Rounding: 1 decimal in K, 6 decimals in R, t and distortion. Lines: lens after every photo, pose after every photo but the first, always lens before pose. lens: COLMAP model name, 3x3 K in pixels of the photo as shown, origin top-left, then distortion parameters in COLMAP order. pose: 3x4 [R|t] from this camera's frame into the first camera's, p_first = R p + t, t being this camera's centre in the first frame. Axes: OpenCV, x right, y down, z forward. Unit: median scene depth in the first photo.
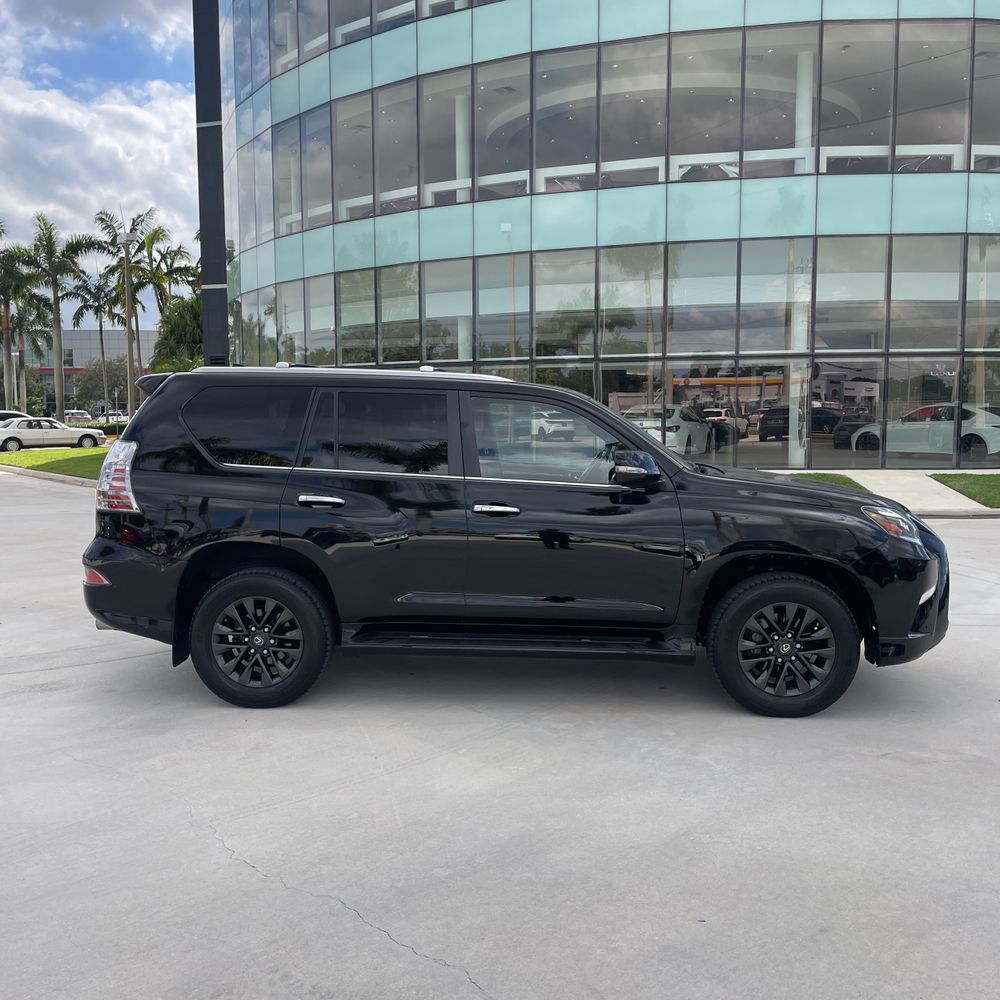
lens RADIAL K [[1024.5, 0, 500.0], [0, 1024.5, 500.0], [0, 0, 1]] dist [0.061591, -0.082107]
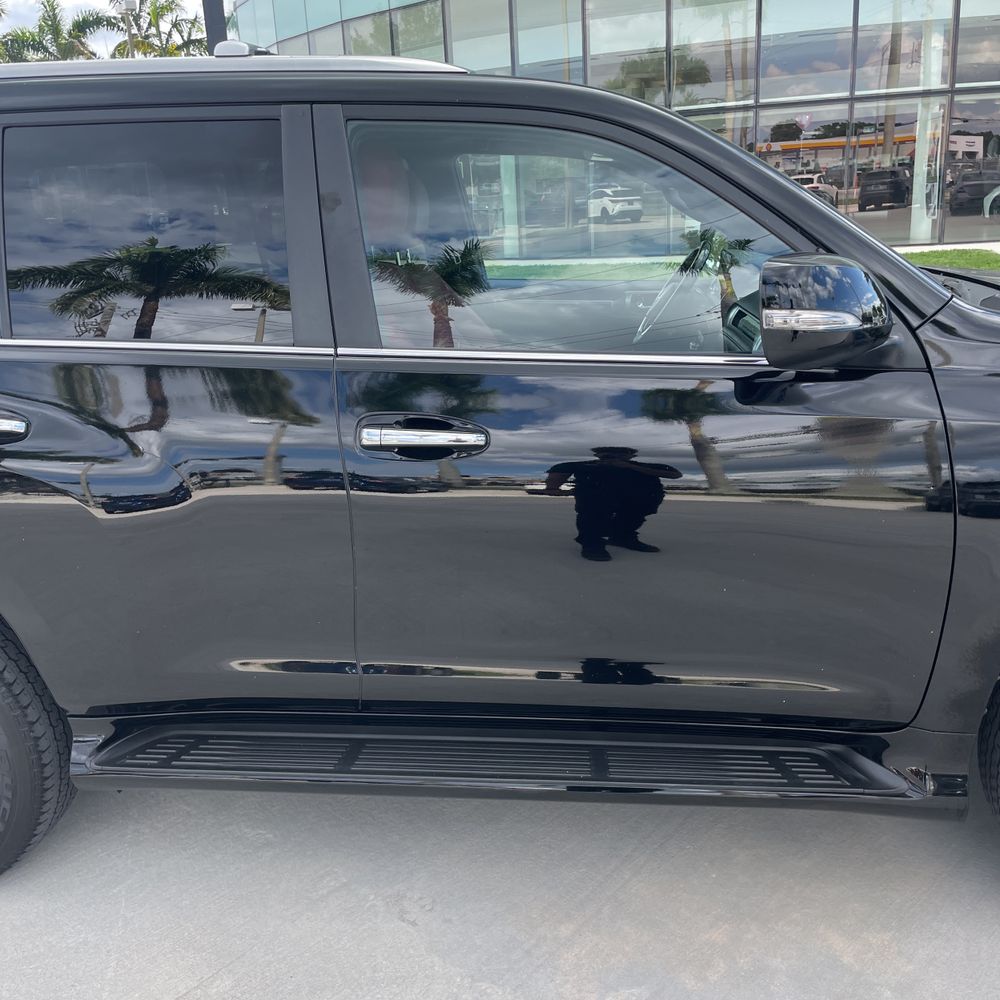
lens RADIAL K [[1024.5, 0, 500.0], [0, 1024.5, 500.0], [0, 0, 1]] dist [0.061591, -0.082107]
pose [[0.997071, -0.028868, -0.070827, 0.010830], [0.042487, 0.979066, 0.199060, -0.008785], [0.063598, -0.201486, 0.977425, 0.138616]]
